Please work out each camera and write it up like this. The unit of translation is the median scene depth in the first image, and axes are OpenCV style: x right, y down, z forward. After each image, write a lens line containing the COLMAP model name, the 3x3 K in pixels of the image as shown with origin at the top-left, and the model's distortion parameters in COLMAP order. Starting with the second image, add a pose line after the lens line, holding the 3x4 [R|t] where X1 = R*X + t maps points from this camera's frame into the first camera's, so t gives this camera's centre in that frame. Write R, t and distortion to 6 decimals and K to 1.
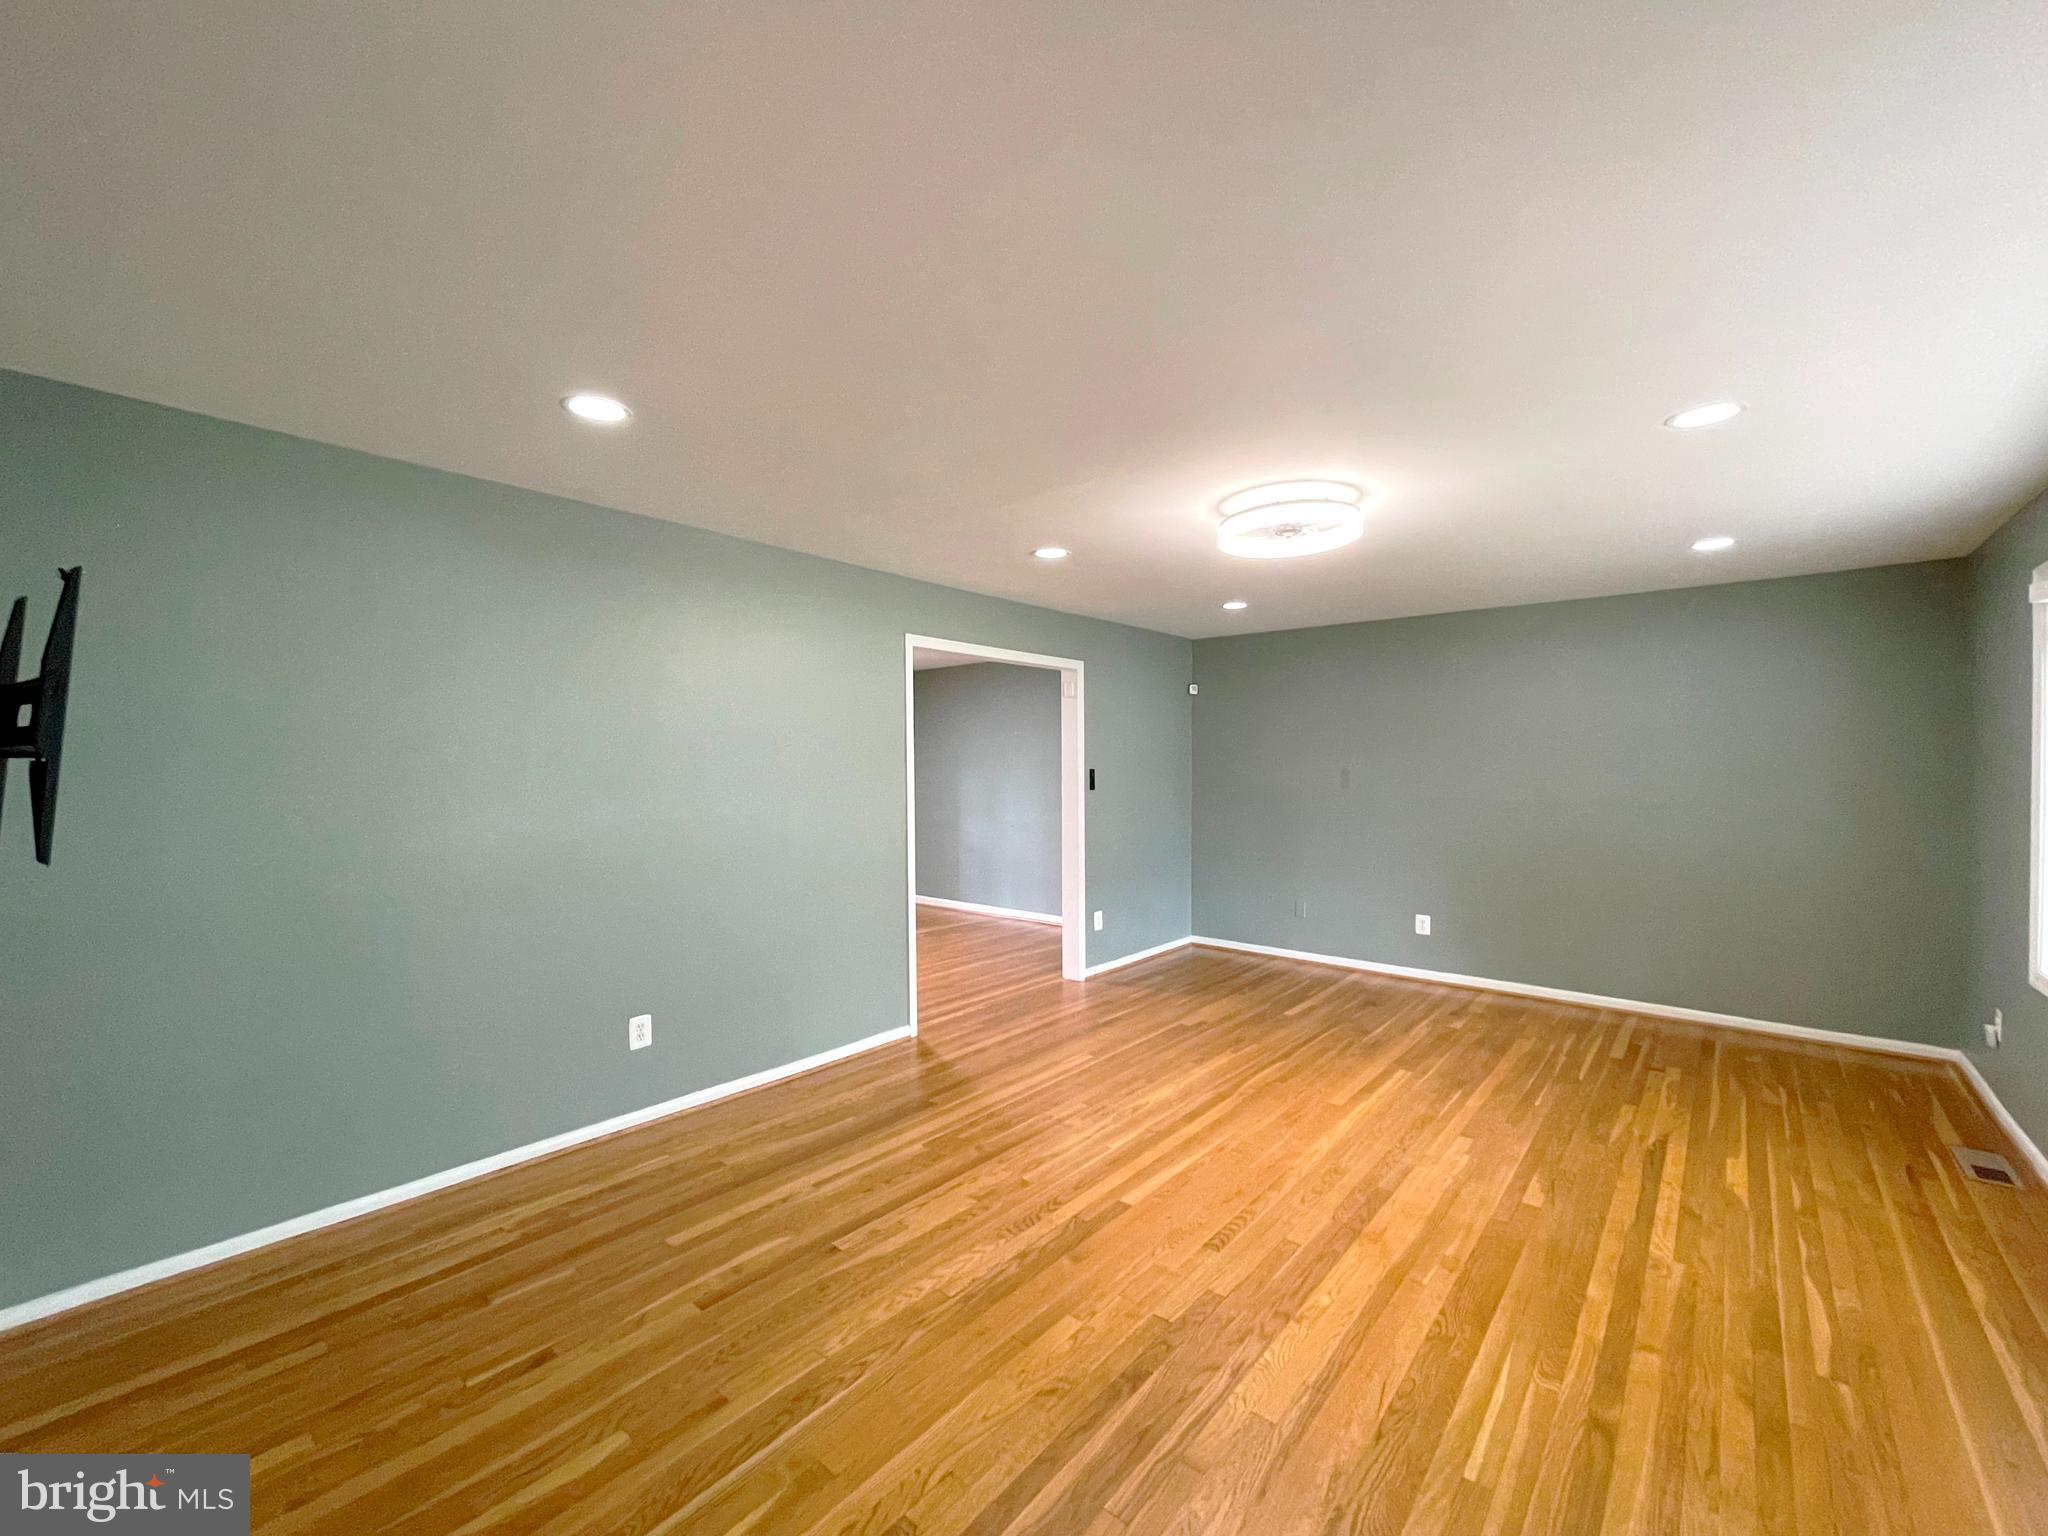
lens RADIAL K [[839.9, 0, 1020.1], [0, 839.9, 768.4], [0, 0, 1]] dist [-0.001145, 0.000458]
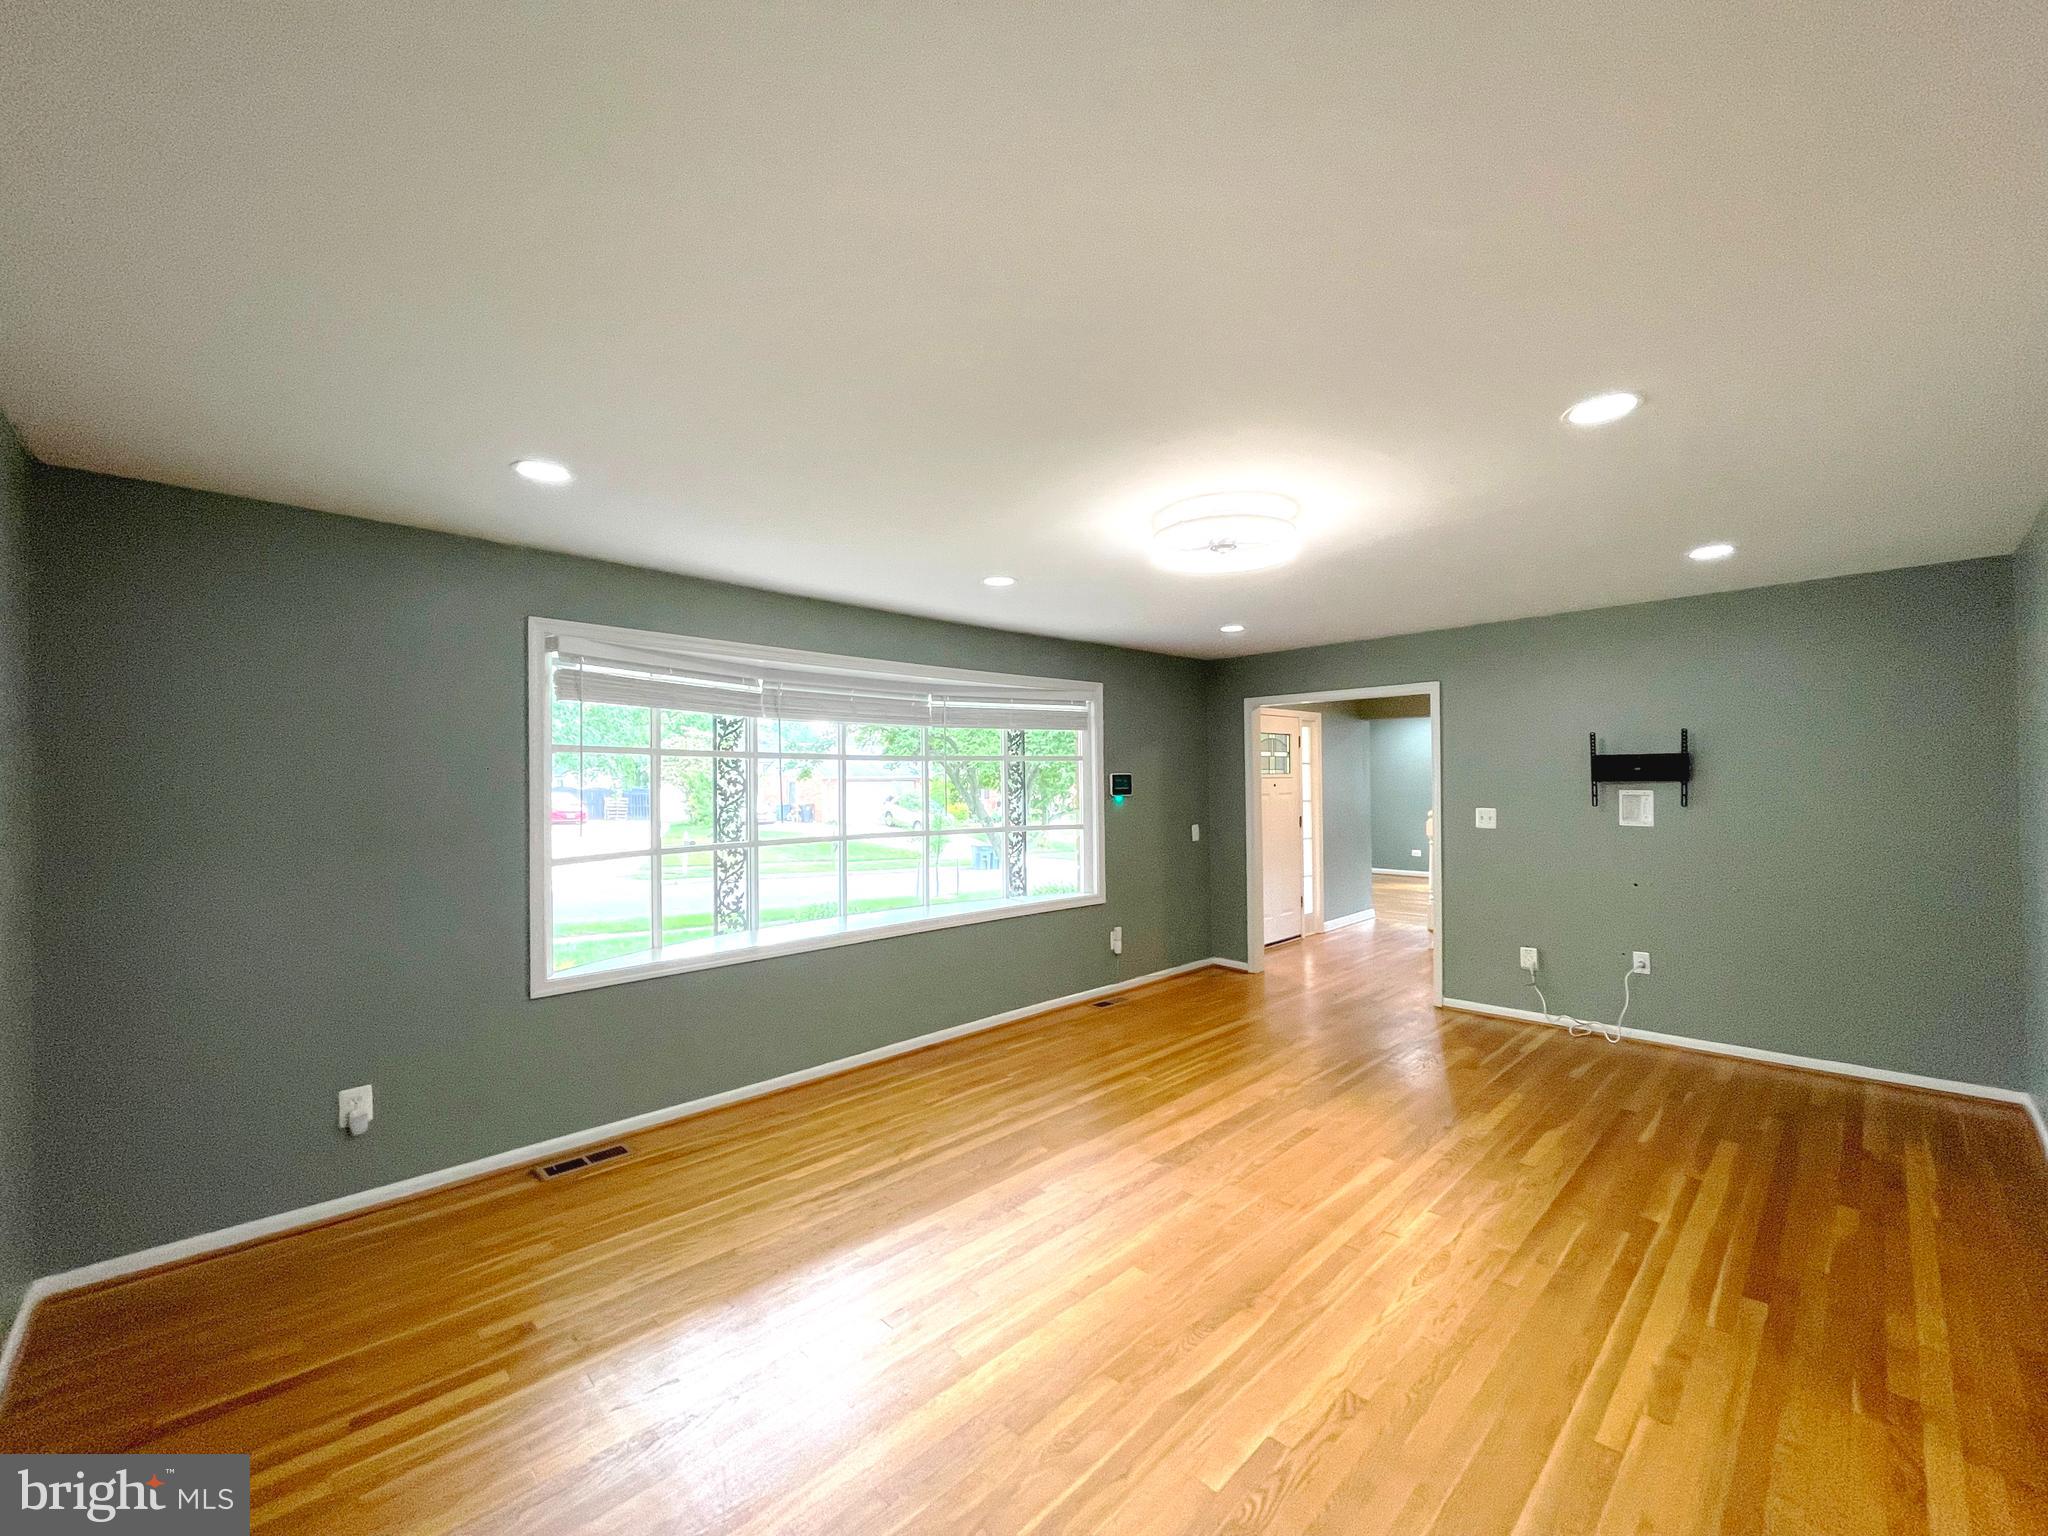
lens RADIAL K [[839.9, 0, 1020.1], [0, 839.9, 768.4], [0, 0, 1]] dist [-0.001145, 0.000458]
pose [[-0.995784, 0.013343, 0.090757, 0.490703], [0.011767, 0.999771, -0.017883, -0.015187], [-0.090975, -0.016739, -0.995712, 2.083919]]
